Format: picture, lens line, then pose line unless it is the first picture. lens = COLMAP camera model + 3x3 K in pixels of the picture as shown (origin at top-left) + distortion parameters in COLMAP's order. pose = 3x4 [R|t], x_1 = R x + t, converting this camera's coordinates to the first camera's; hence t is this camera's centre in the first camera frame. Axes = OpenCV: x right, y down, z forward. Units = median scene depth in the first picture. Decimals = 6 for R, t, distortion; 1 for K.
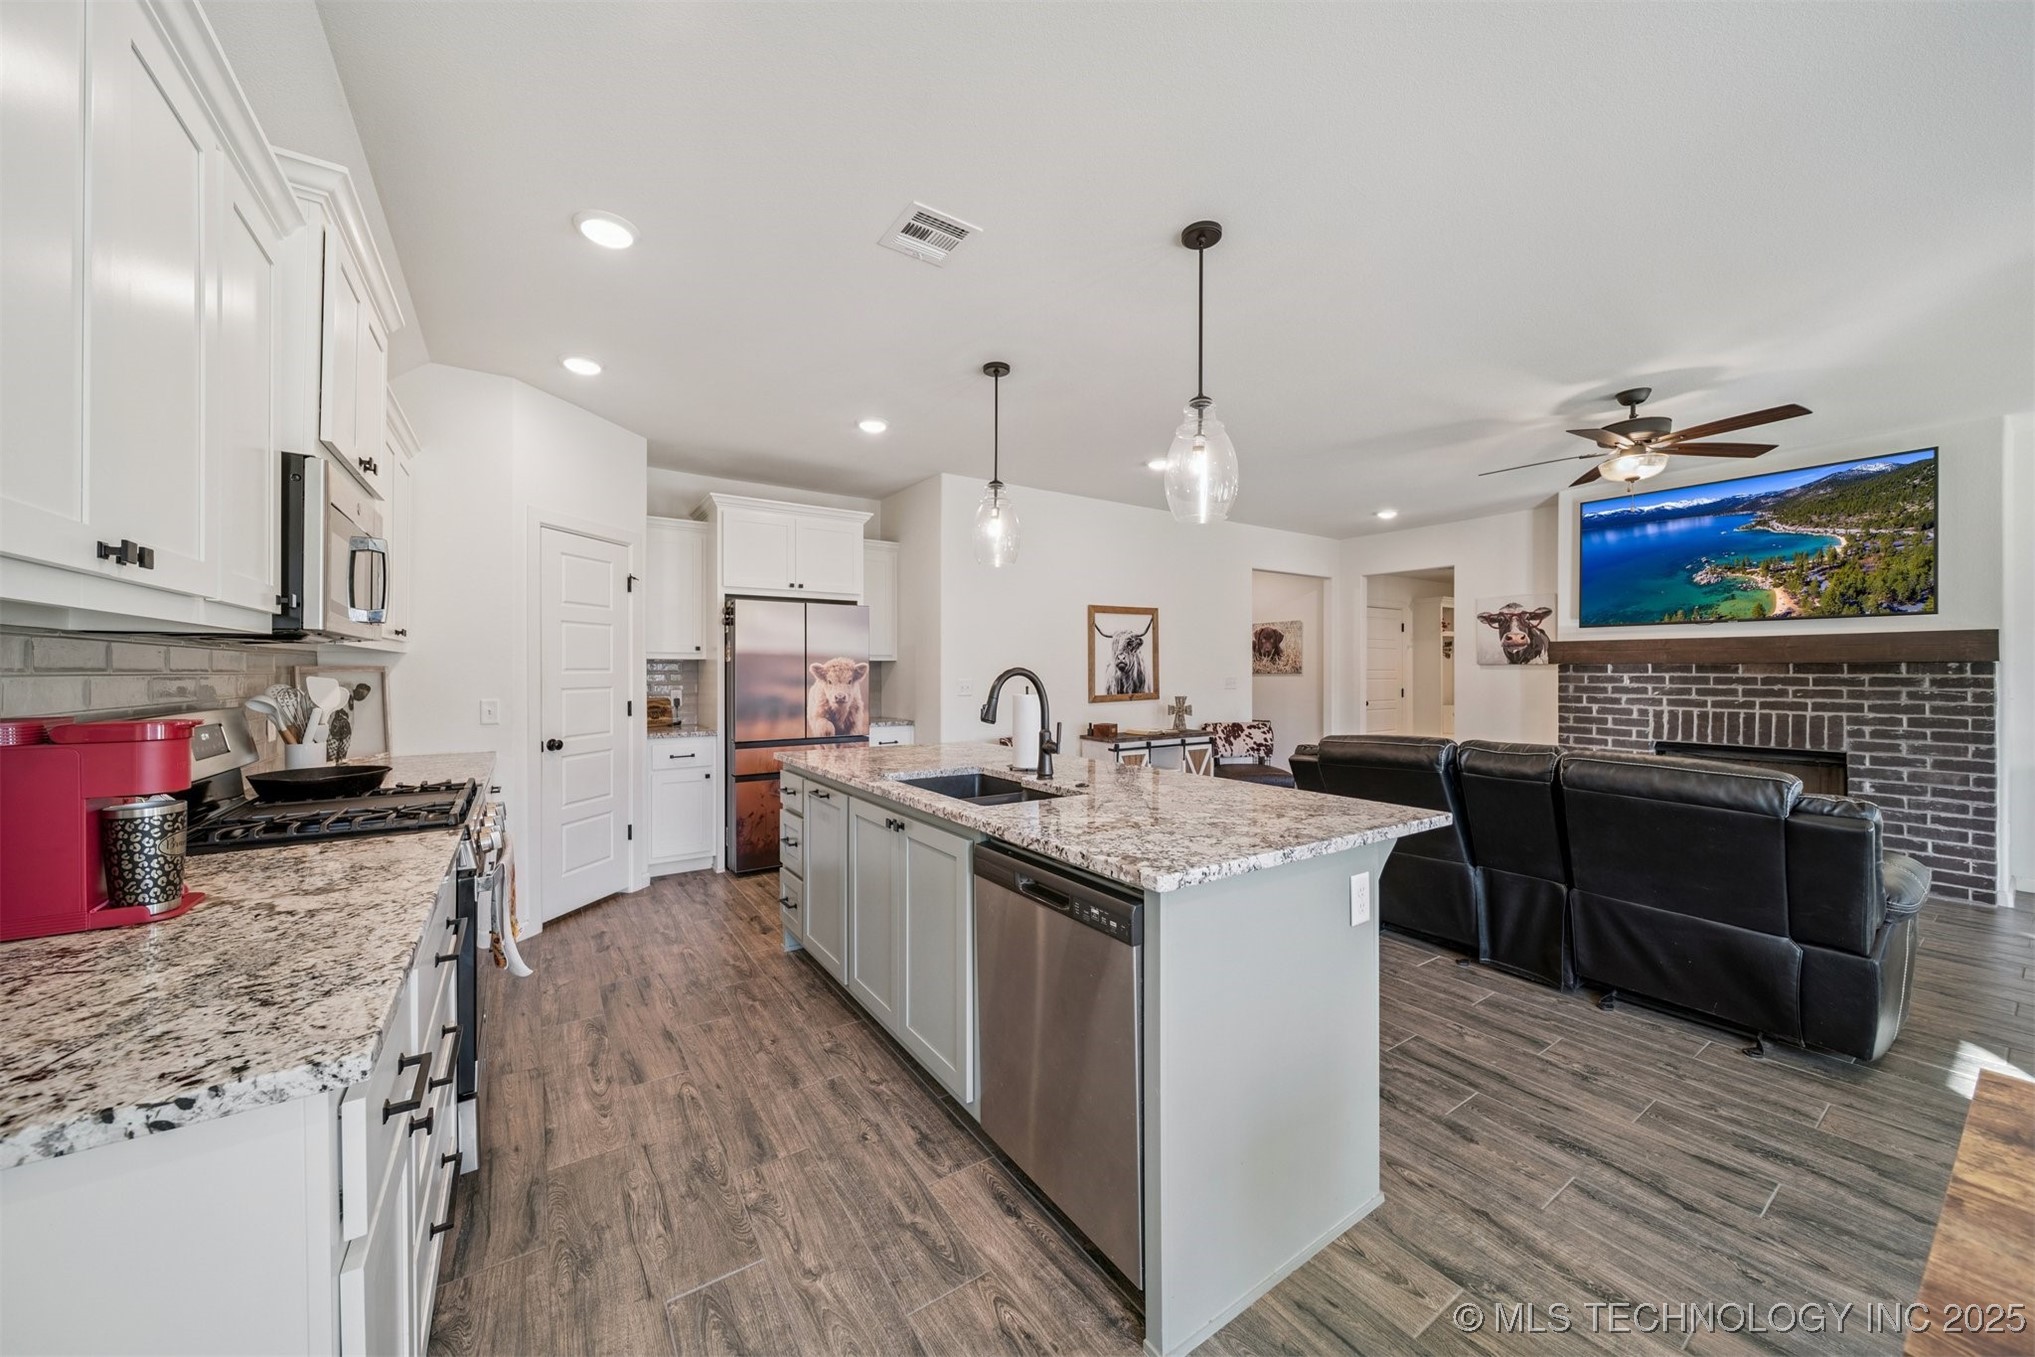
lens RADIAL K [[715.0, 0, 998.5], [0, 715.0, 668.2], [0, 0, 1]] dist [0.000777, -0.001500]
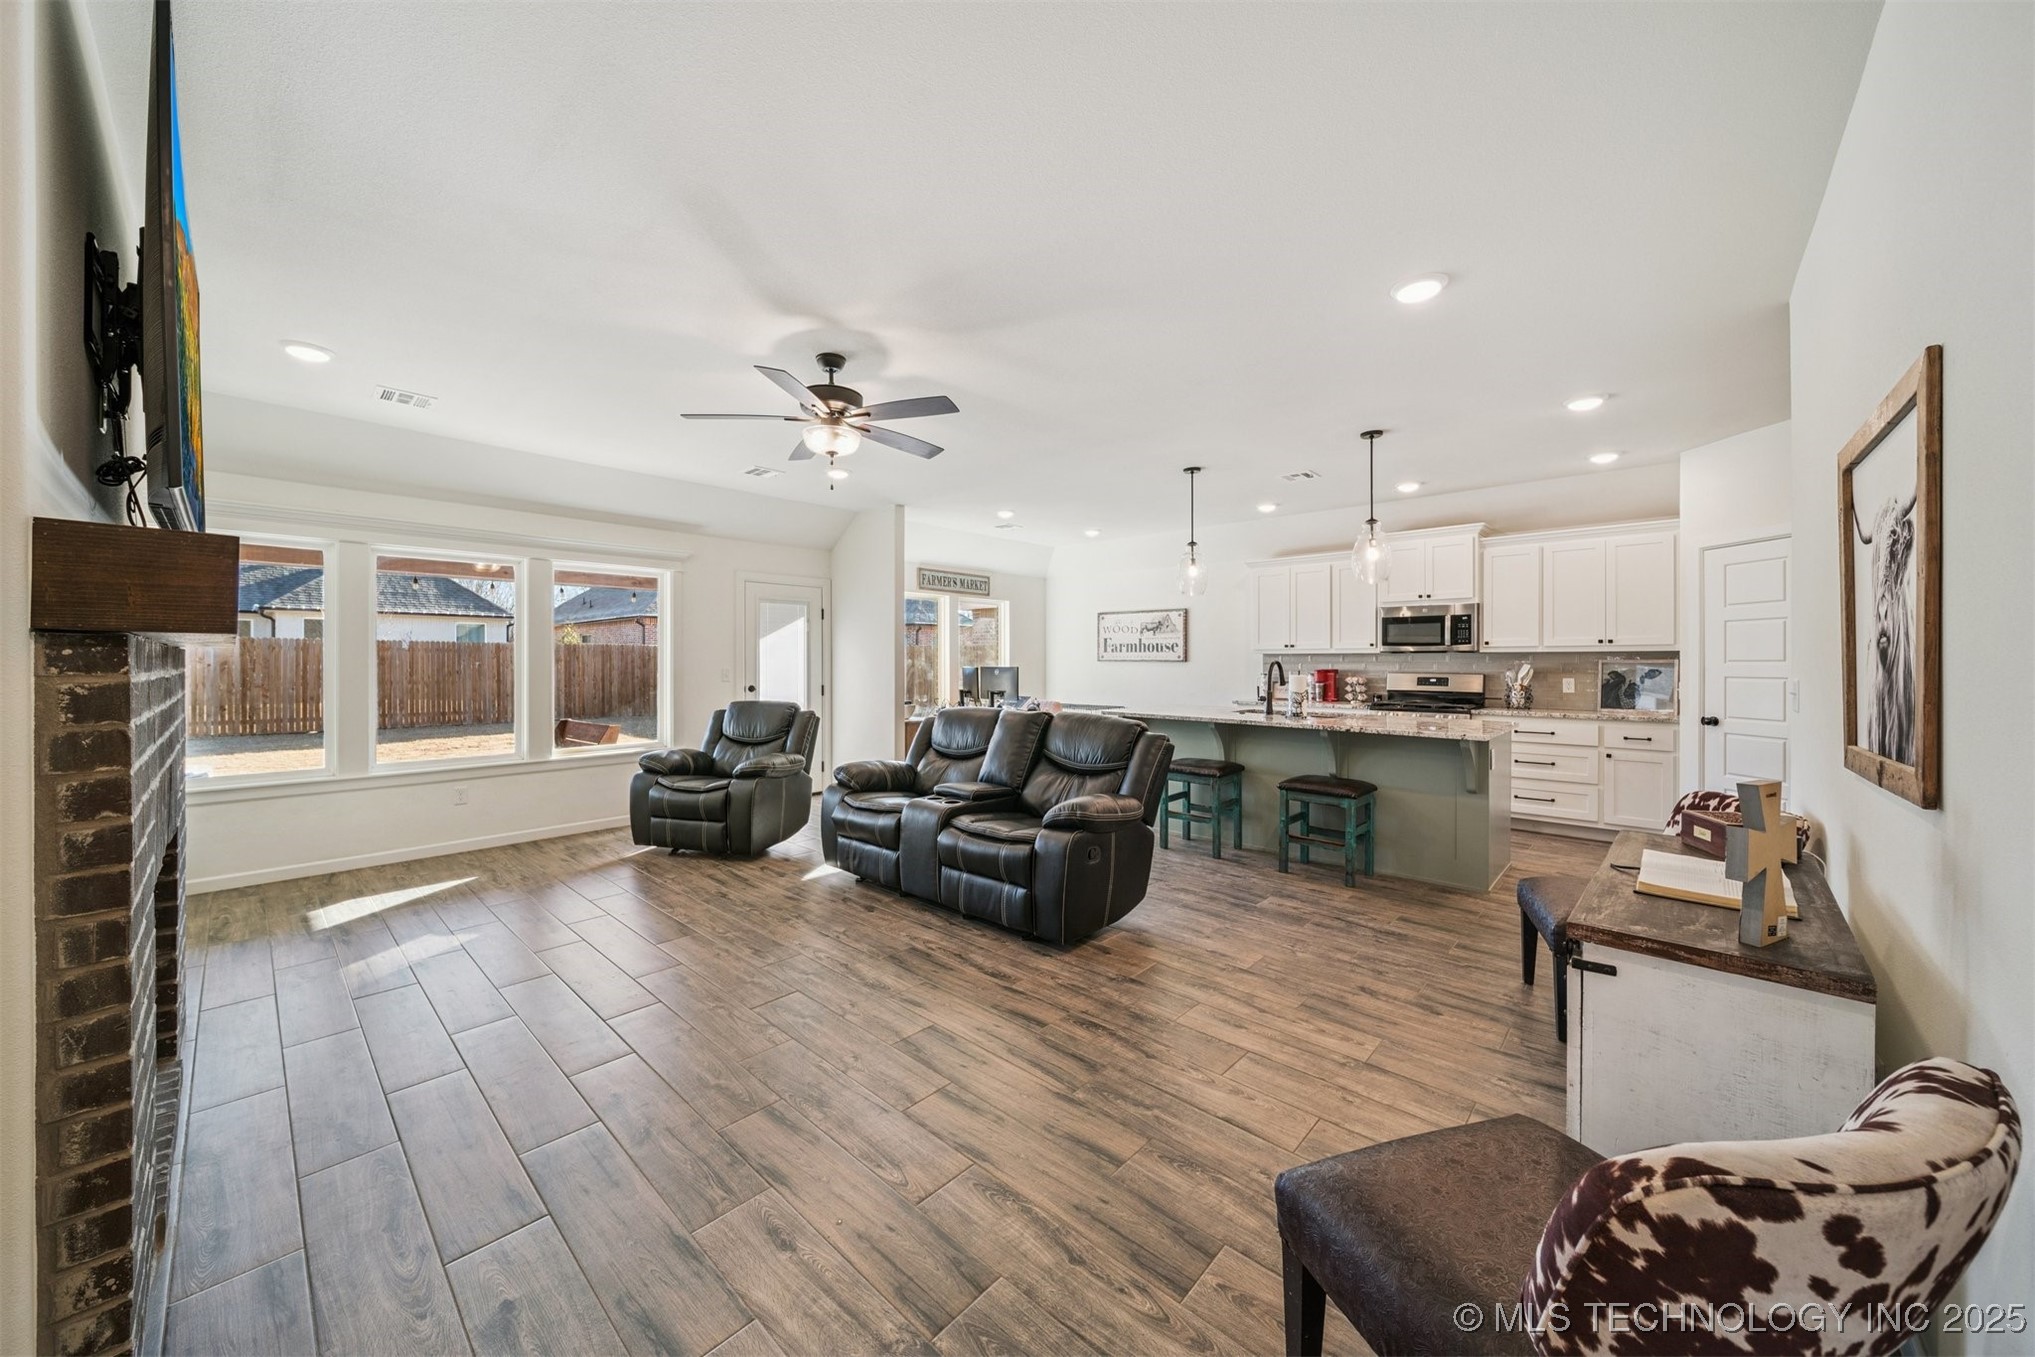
lens RADIAL K [[715.0, 0, 1005.7], [0, 715.0, 660.8], [0, 0, 1]] dist [0.000777, -0.001500]
pose [[-0.971184, -0.000171, -0.238329, 0.677907], [0.000641, 0.999994, -0.003330, 0.003634], [0.238328, -0.003387, -0.971179, 1.483446]]
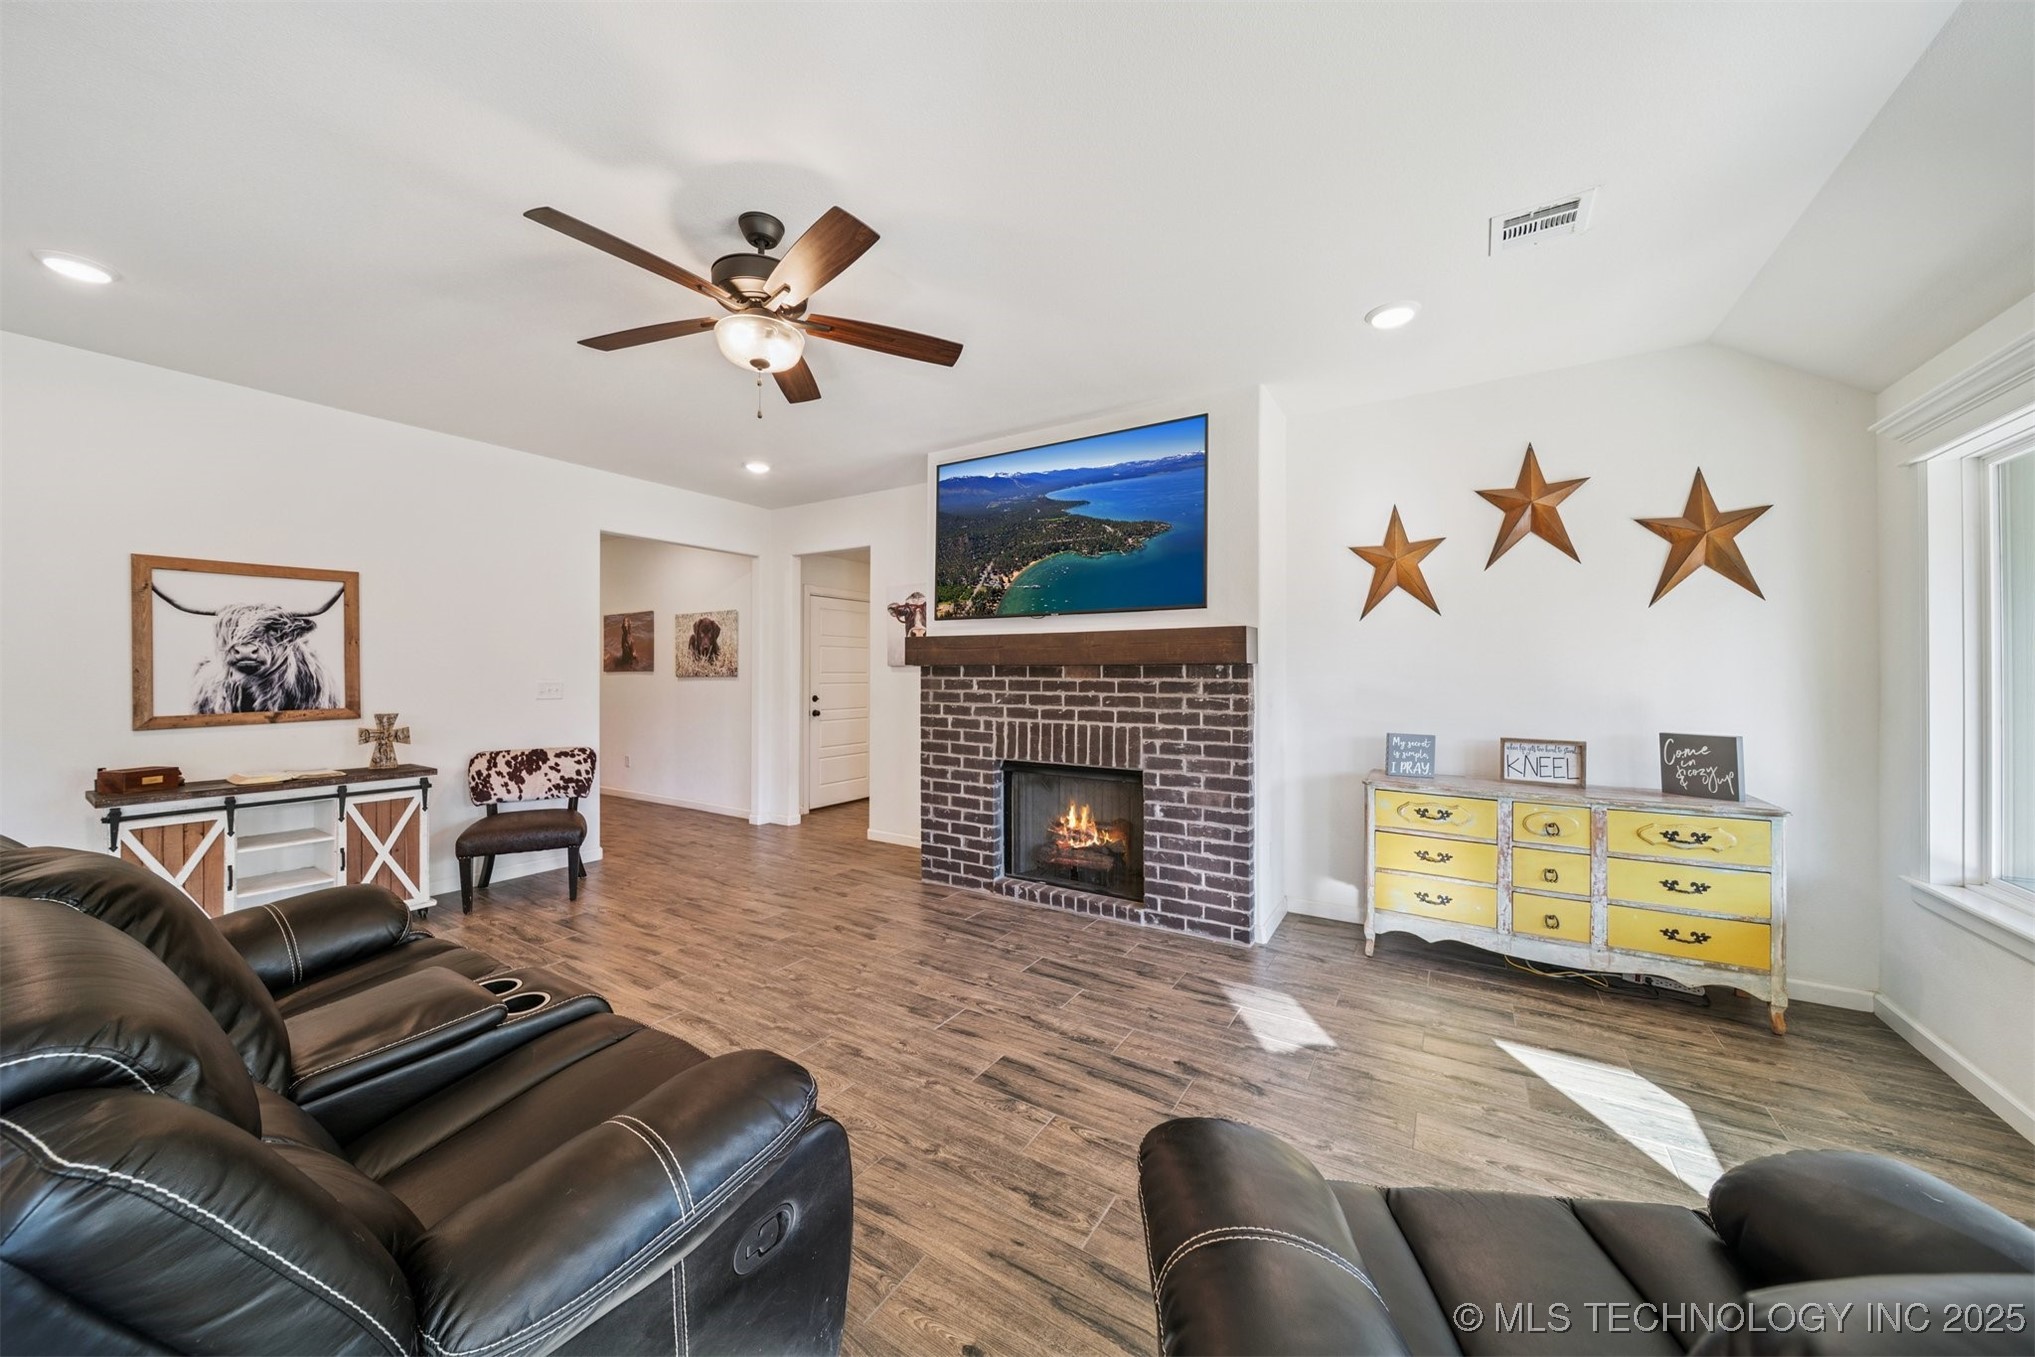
lens RADIAL K [[715.0, 0, 1003.2], [0, 715.0, 675.2], [0, 0, 1]] dist [0.000777, -0.001500]
pose [[0.912760, 0.000510, 0.408495, 0.630984], [-0.002958, 0.999981, 0.005362, 0.000830], [-0.408484, -0.006102, 0.912745, 0.269164]]
